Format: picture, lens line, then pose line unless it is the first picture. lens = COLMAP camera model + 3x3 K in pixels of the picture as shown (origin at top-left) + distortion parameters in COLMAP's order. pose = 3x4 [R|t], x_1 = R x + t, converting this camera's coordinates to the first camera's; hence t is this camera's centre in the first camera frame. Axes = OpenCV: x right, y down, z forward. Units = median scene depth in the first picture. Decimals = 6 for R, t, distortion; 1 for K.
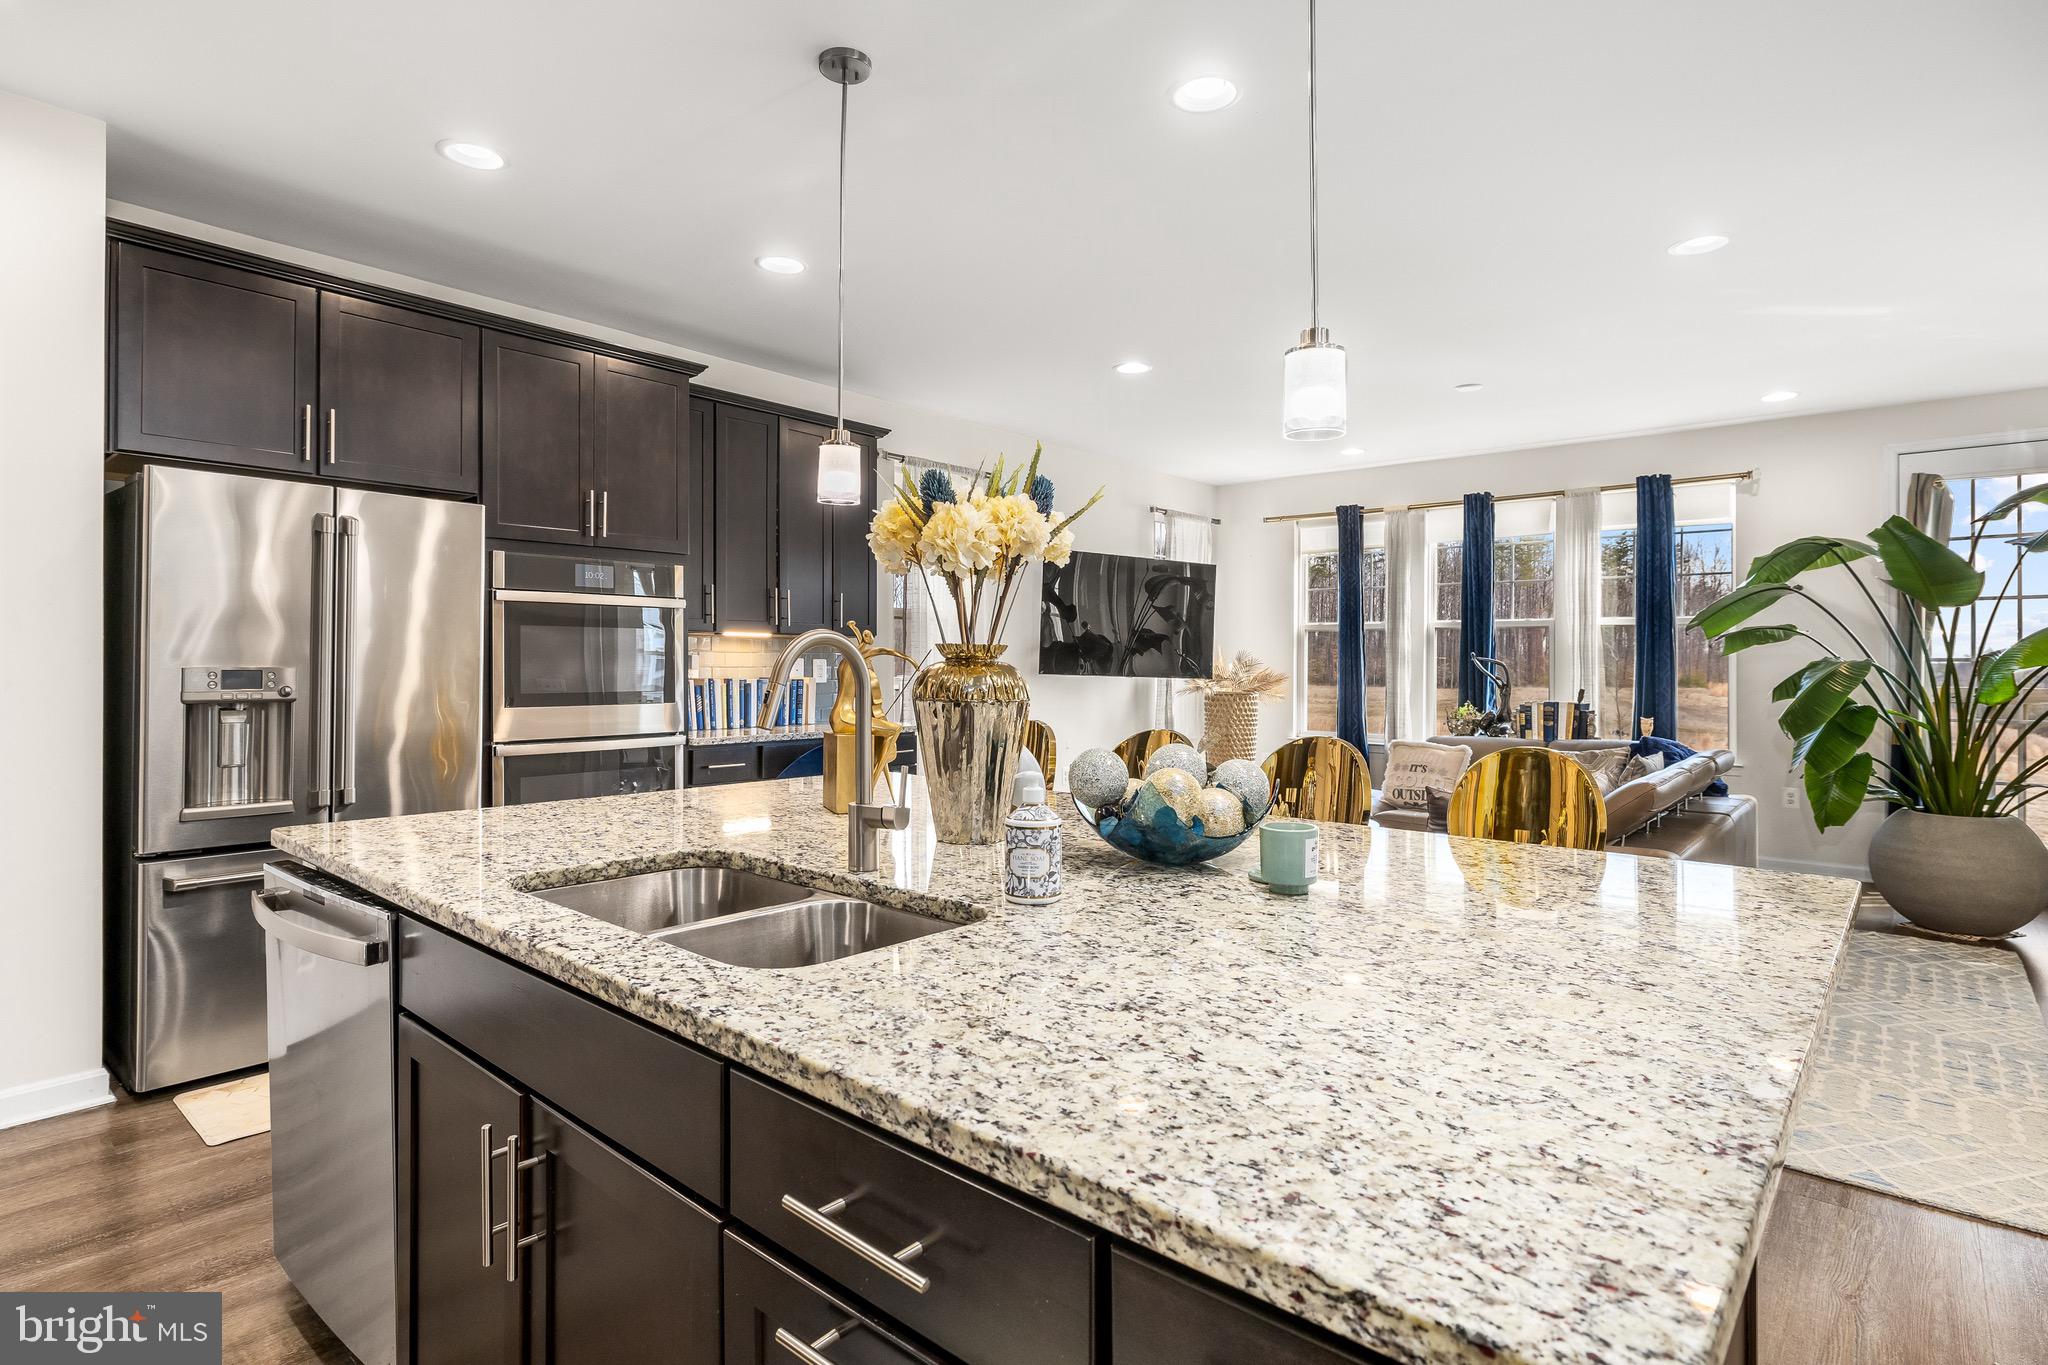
lens RADIAL K [[1016.7, 0, 1019.5], [0, 1016.7, 655.4], [0, 0, 1]] dist [-0.006973, 0.000961]
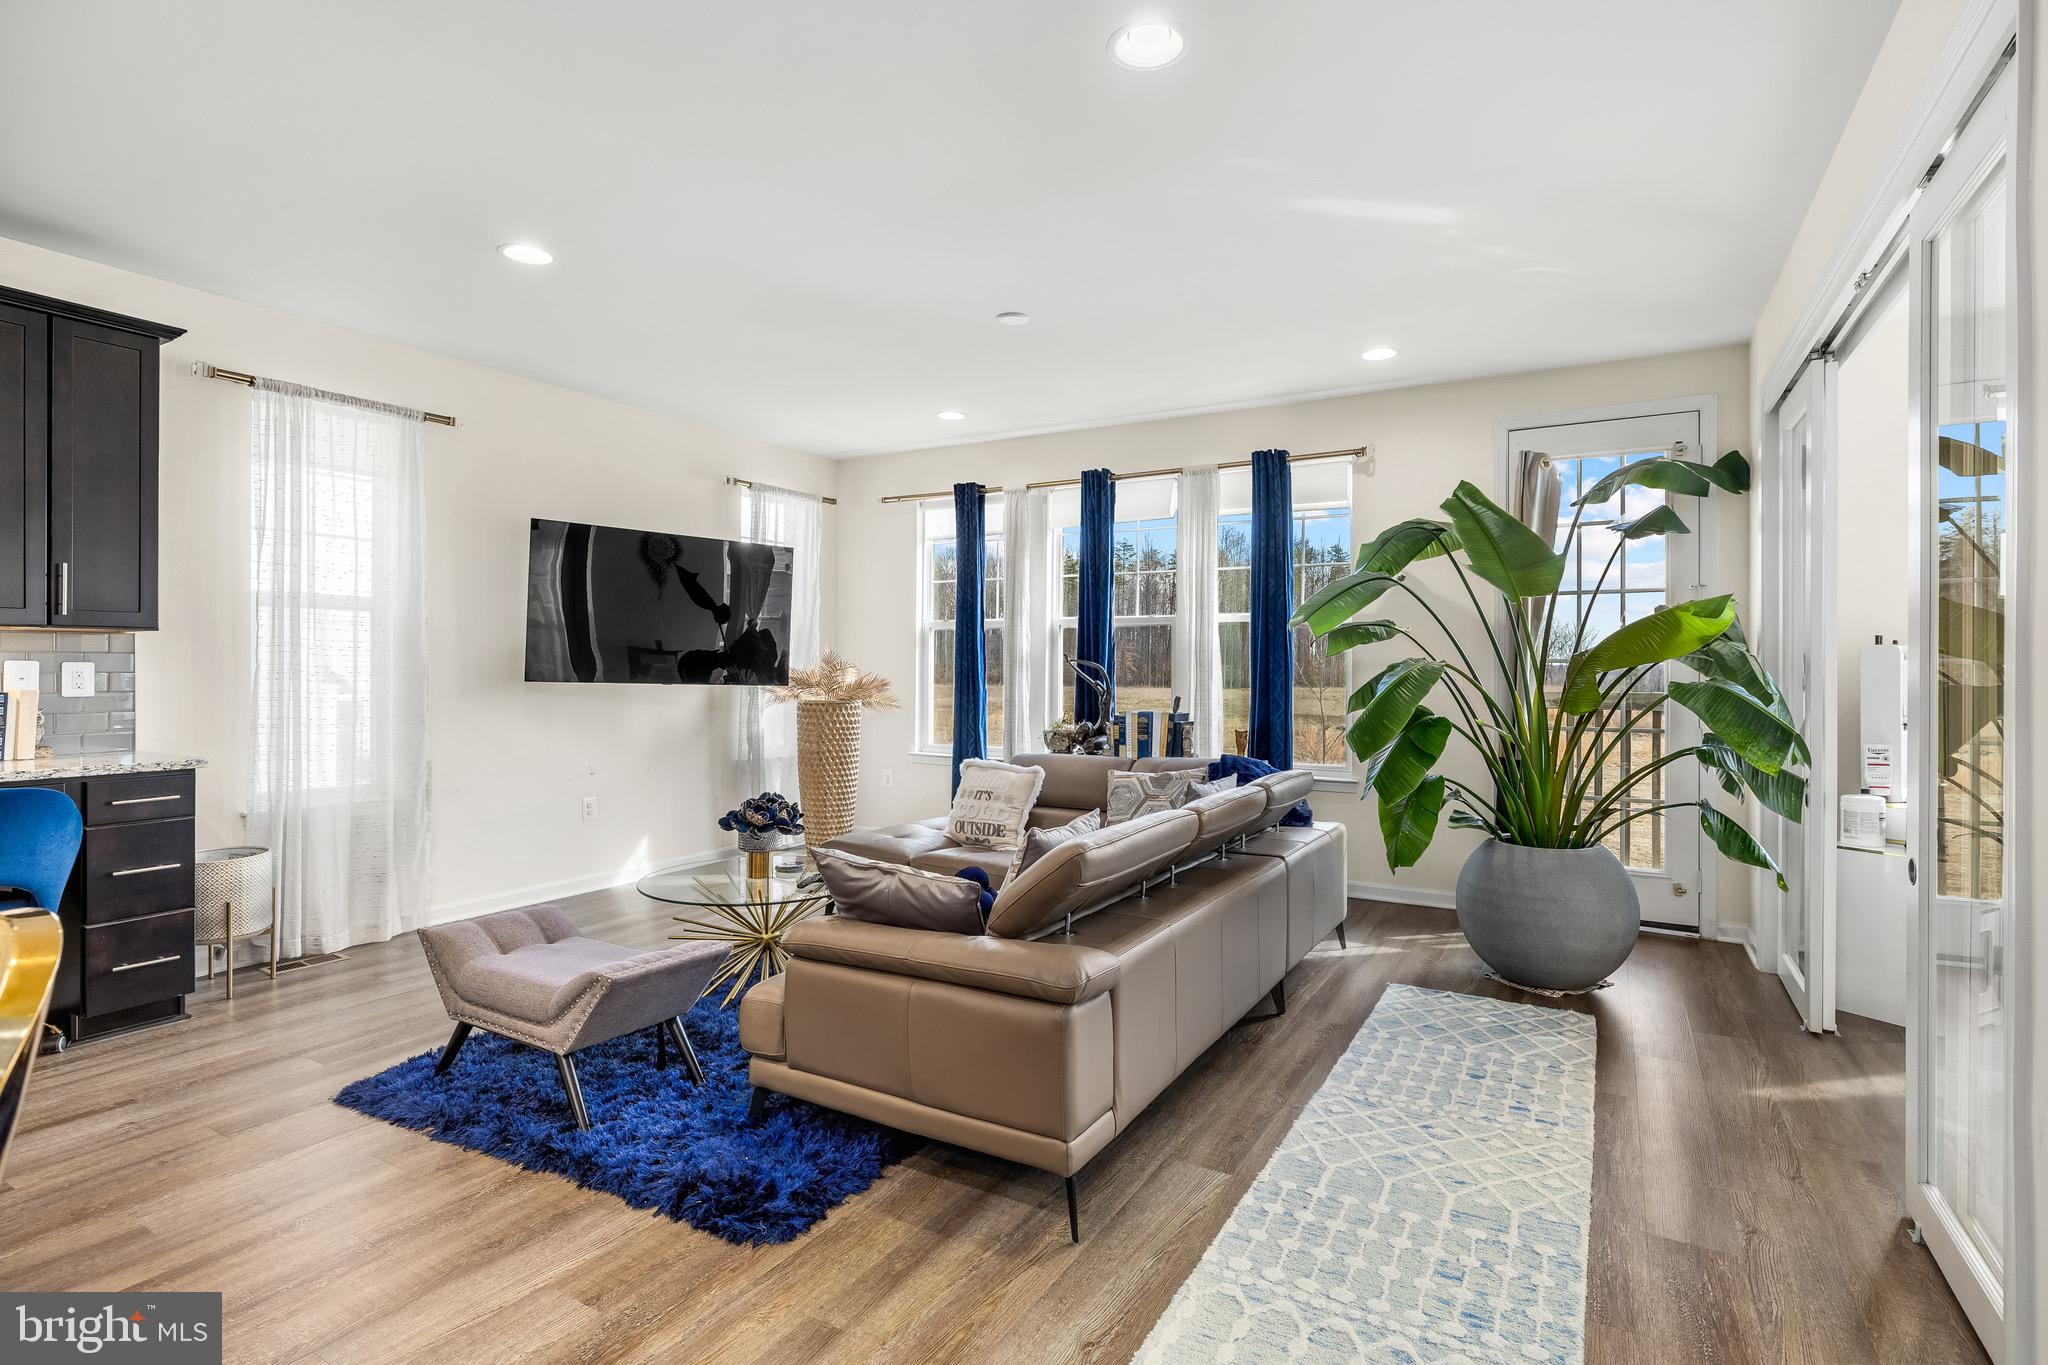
lens RADIAL K [[989.8, 0, 1014.7], [0, 989.8, 664.9], [0, 0, 1]] dist [-0.005816, -0.000598]
pose [[0.983318, -0.002337, 0.181881, 0.267849], [0.001416, 0.999986, 0.005196, 0.002440], [-0.181891, -0.004851, 0.983307, 0.211118]]
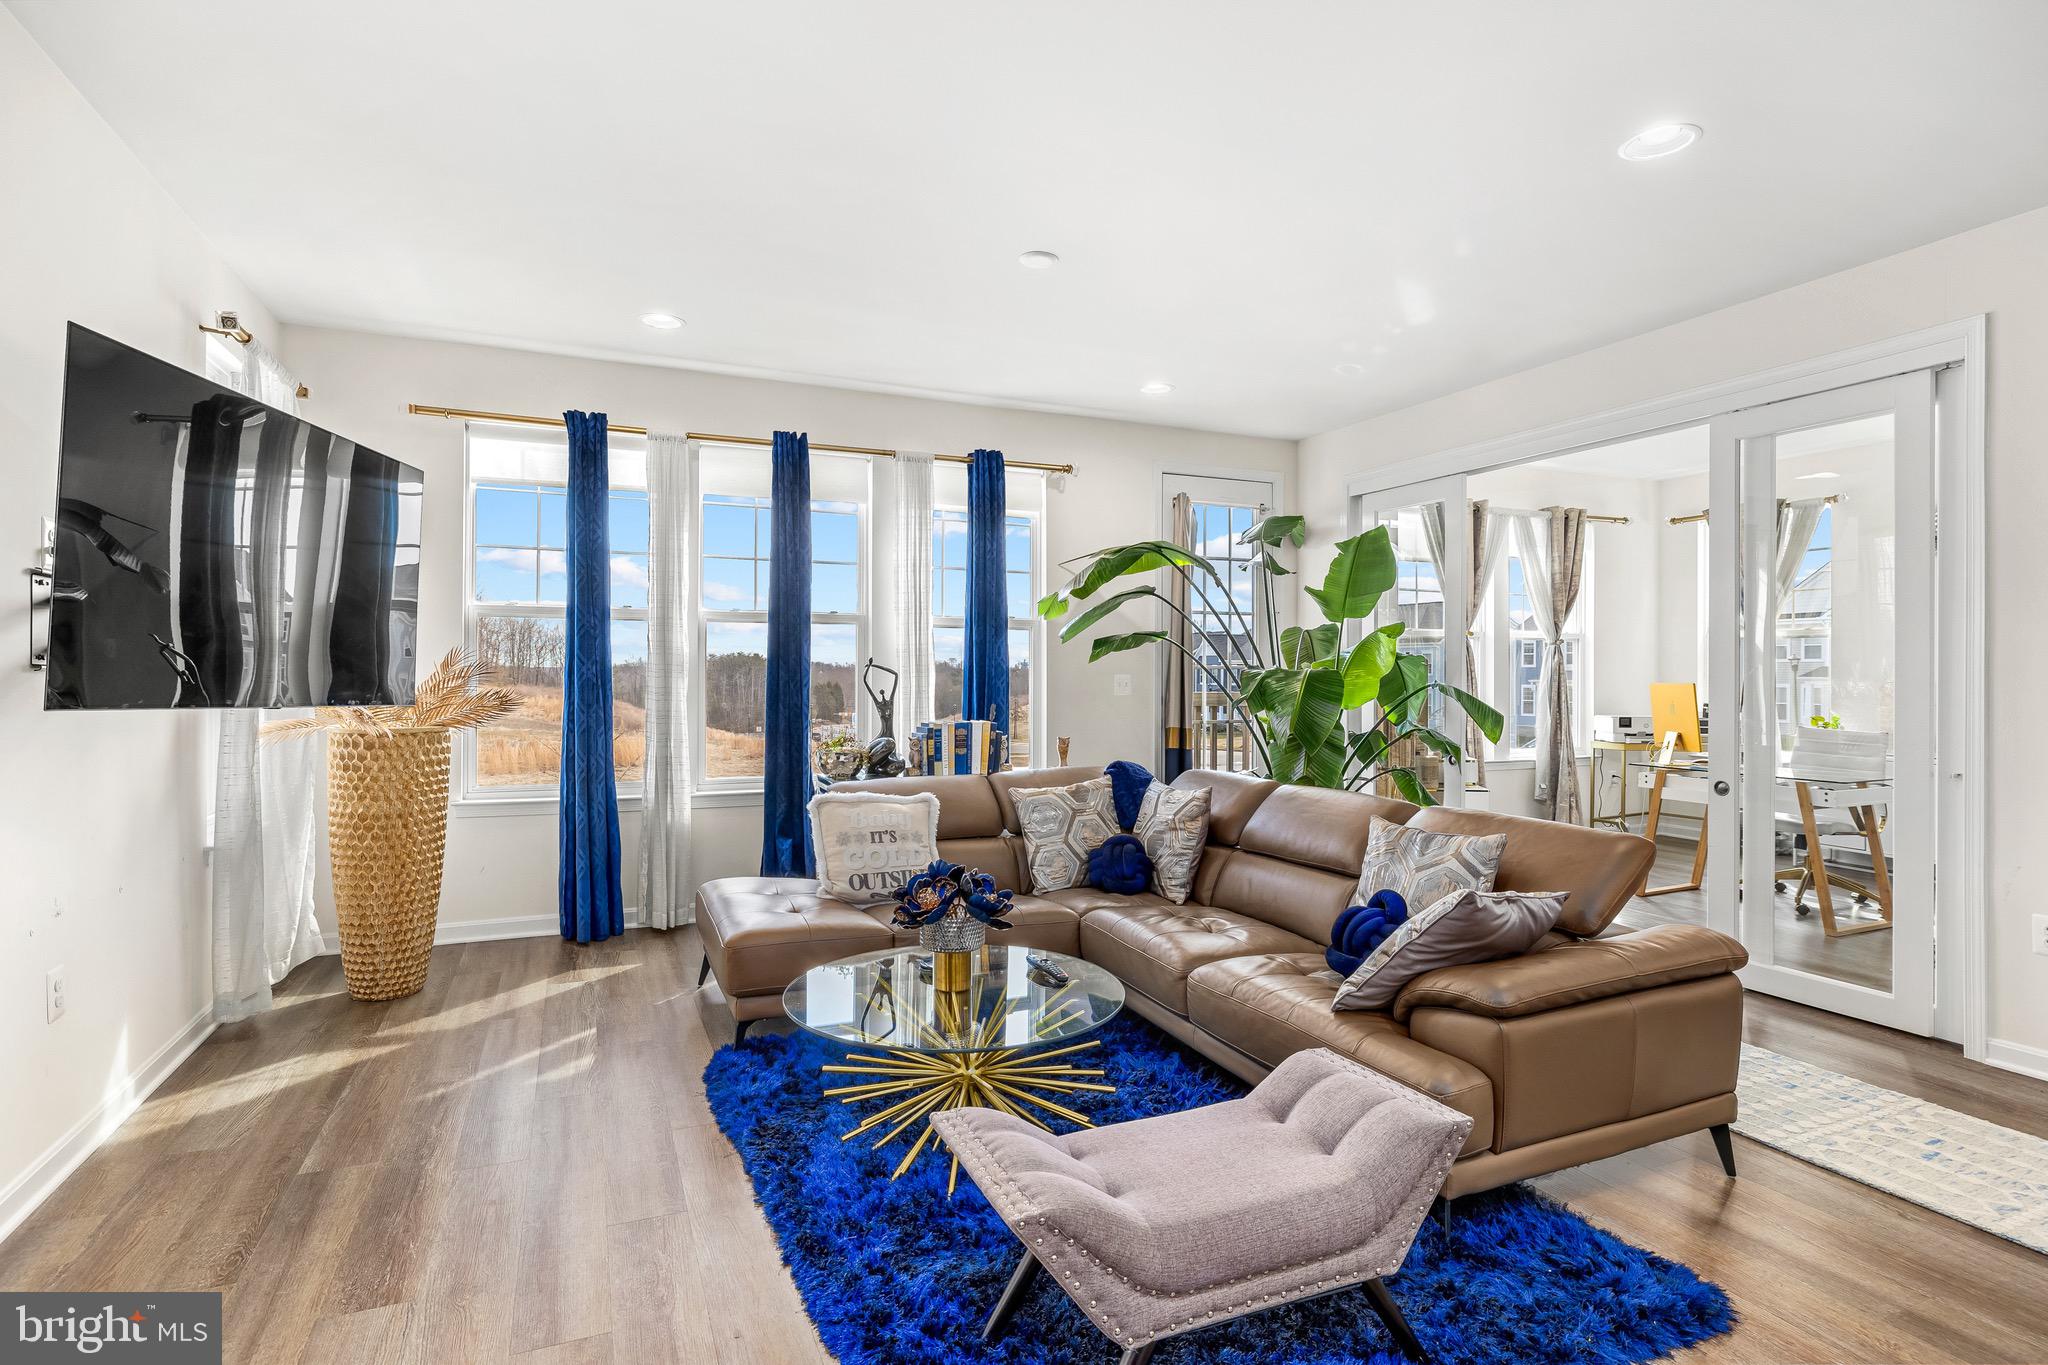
lens RADIAL K [[1016.7, 0, 1022.9], [0, 1016.7, 667.7], [0, 0, 1]] dist [-0.006973, 0.000961]
pose [[0.433115, -0.002378, 0.901336, -0.144106], [-0.007338, 0.999954, 0.006165, -0.000213], [-0.901309, -0.009284, 0.433078, 0.631307]]
